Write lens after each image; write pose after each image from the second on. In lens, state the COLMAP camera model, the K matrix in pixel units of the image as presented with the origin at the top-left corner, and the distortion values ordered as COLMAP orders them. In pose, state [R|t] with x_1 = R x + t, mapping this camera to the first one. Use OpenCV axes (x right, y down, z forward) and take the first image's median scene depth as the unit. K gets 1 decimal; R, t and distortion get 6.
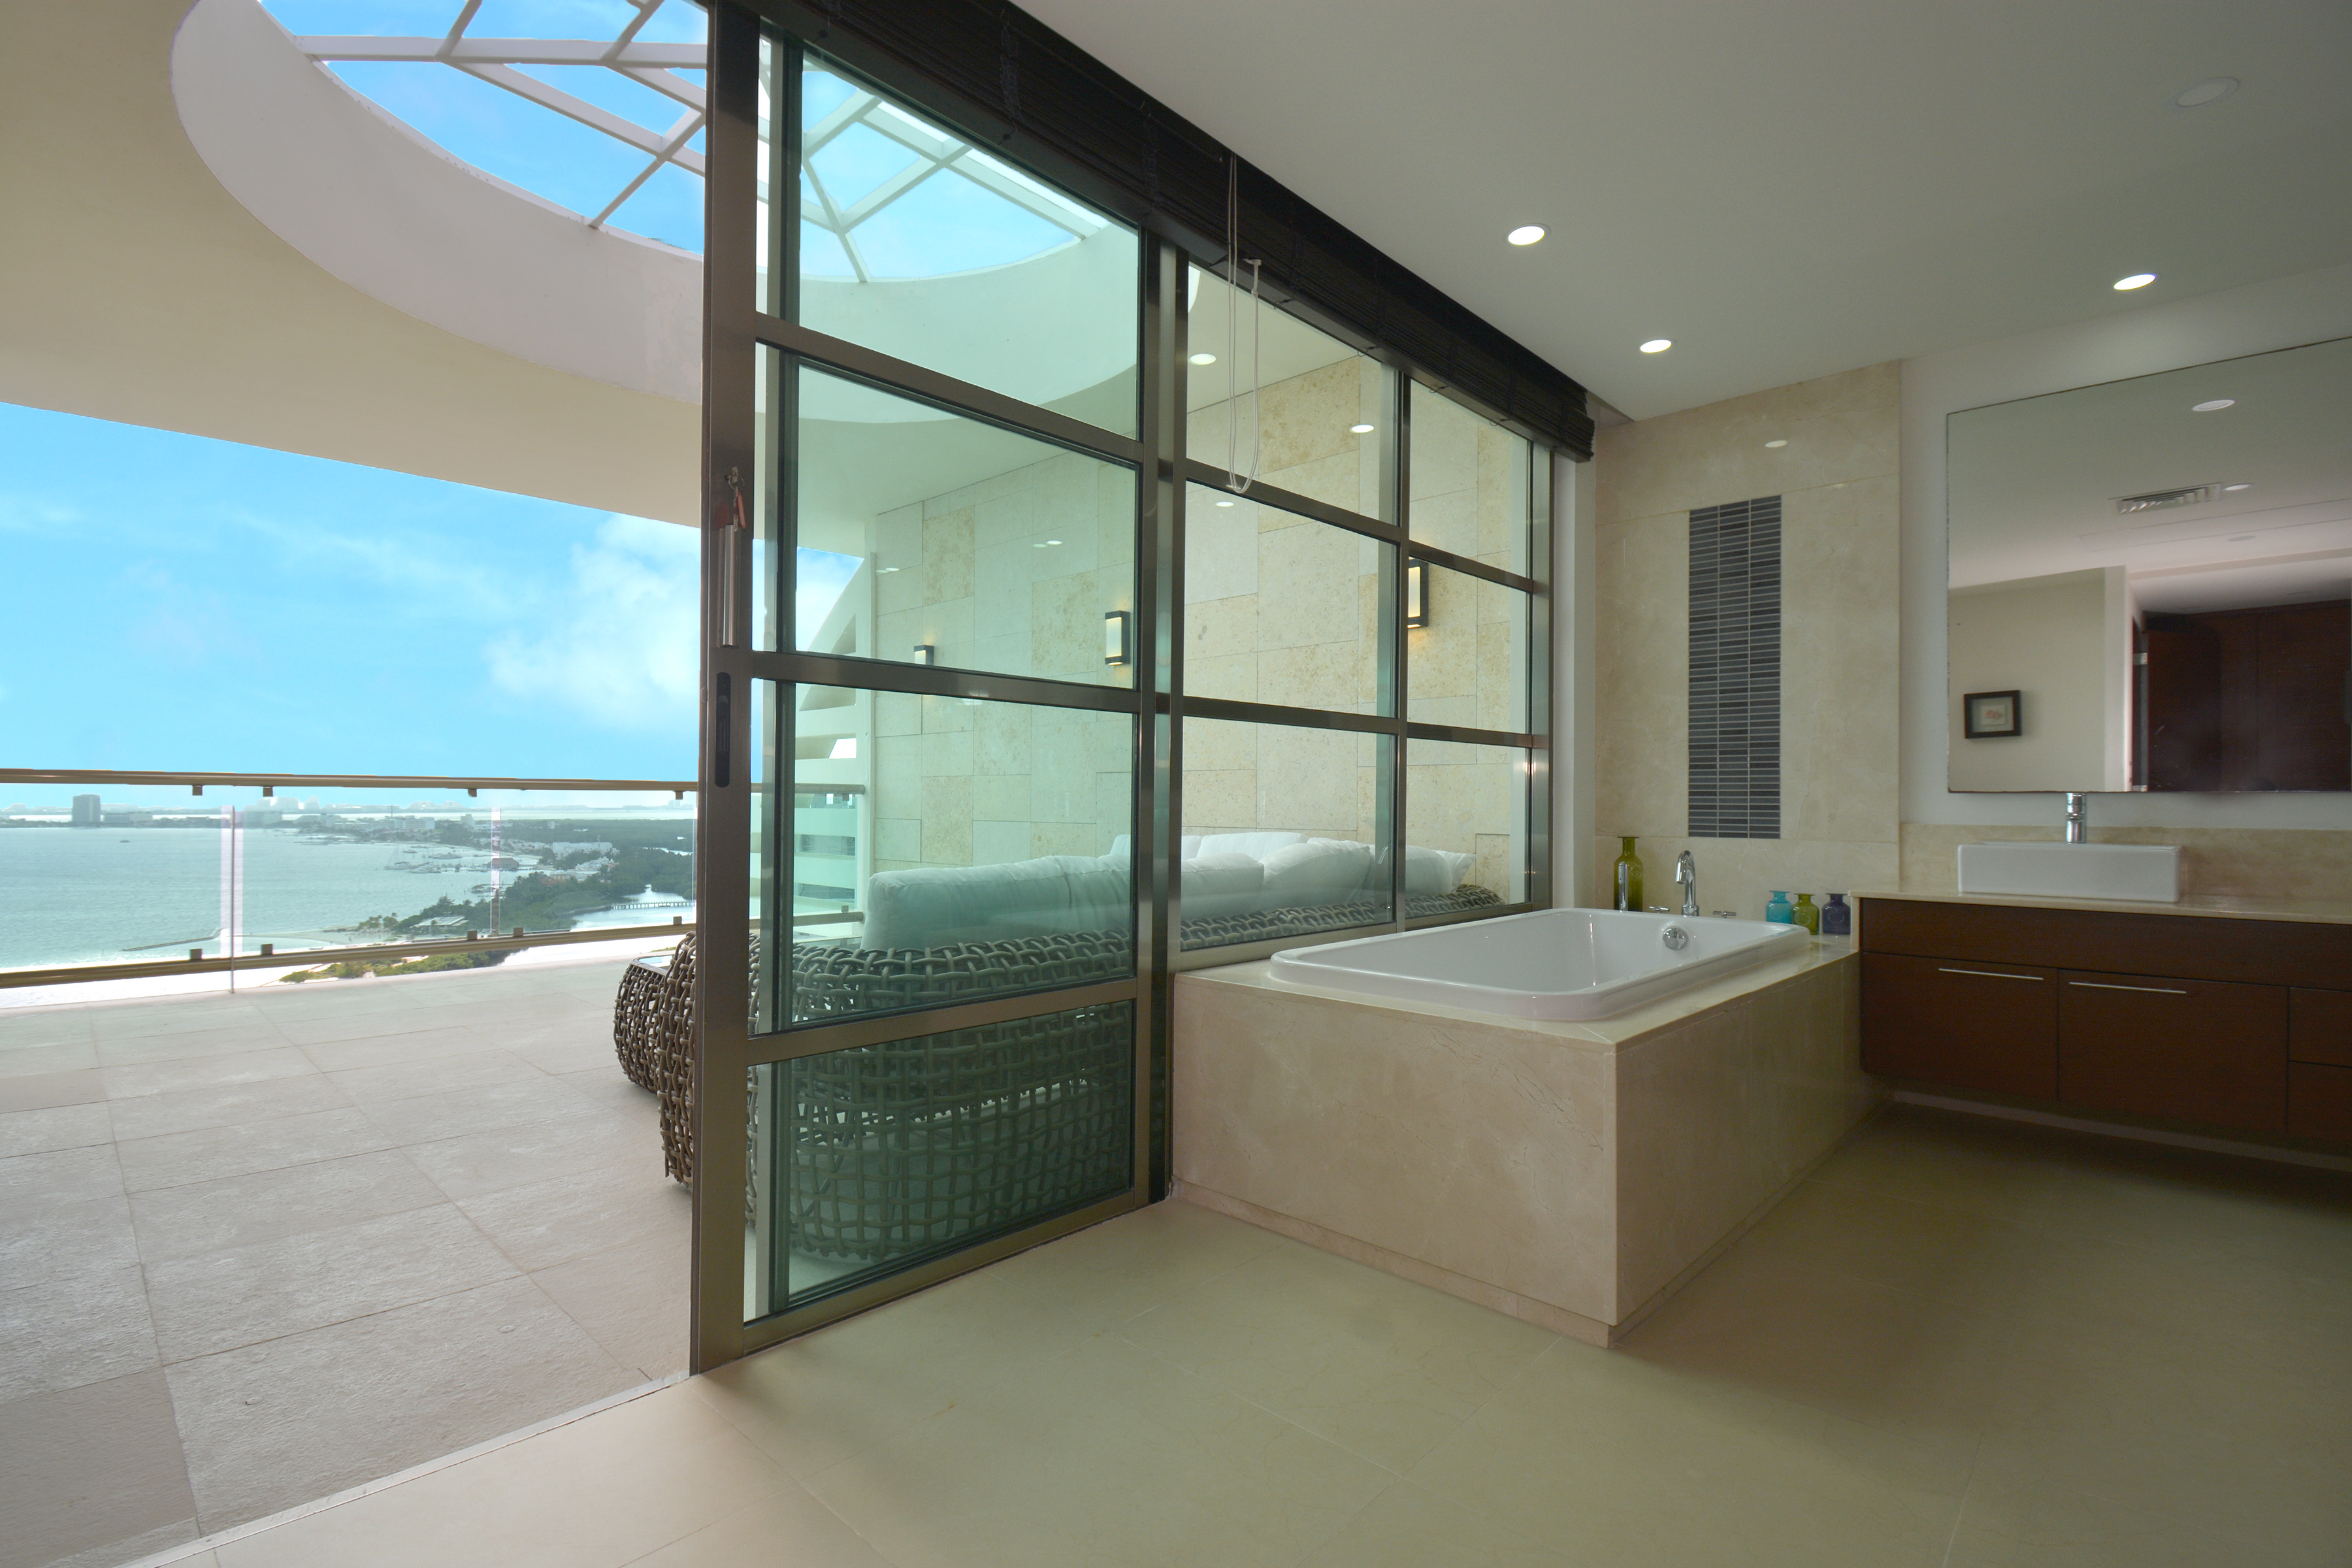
lens RADIAL K [[1076.2, 0, 1155.3], [0, 1076.2, 797.6], [0, 0, 1]] dist [0.000810, -0.000253]
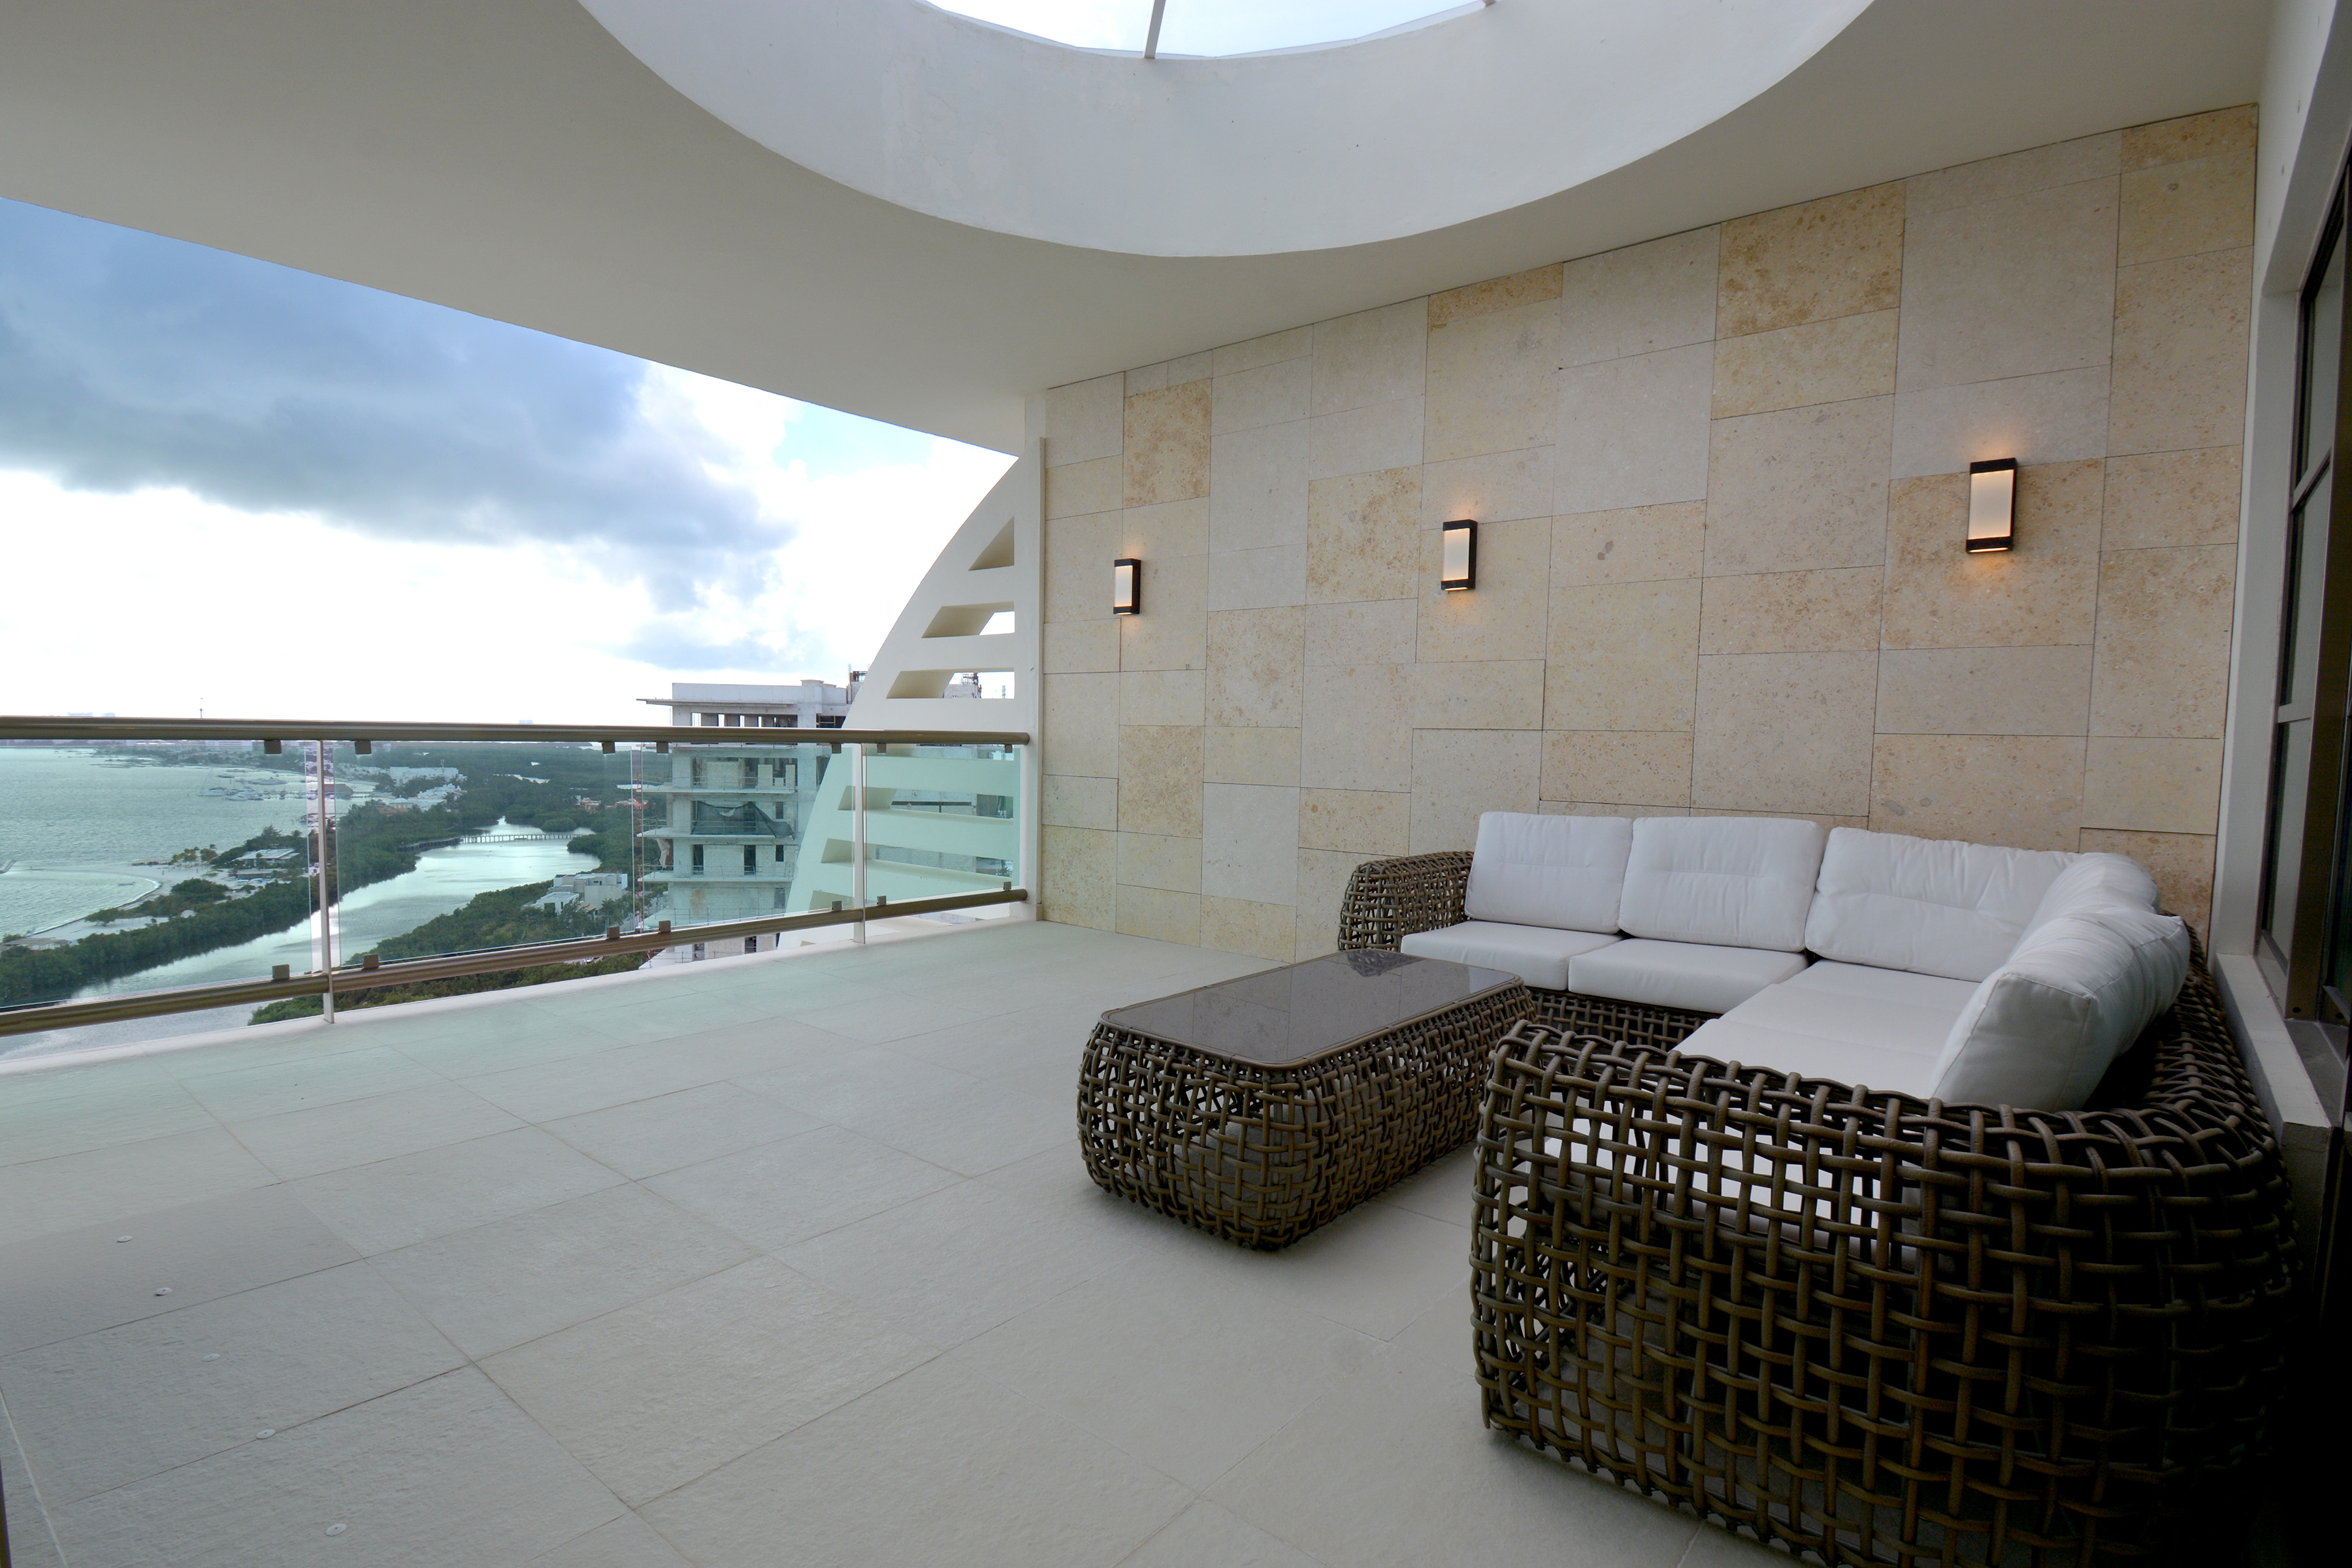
lens RADIAL K [[1152.7, 0, 1121.1], [0, 1152.7, 812.4], [0, 0, 1]] dist [0.015759, -0.021852]
pose [[0.998369, 0.008015, 0.056533, -0.250554], [-0.012238, 0.997126, 0.074762, -0.017624], [-0.055771, -0.075332, 0.995598, 0.132714]]
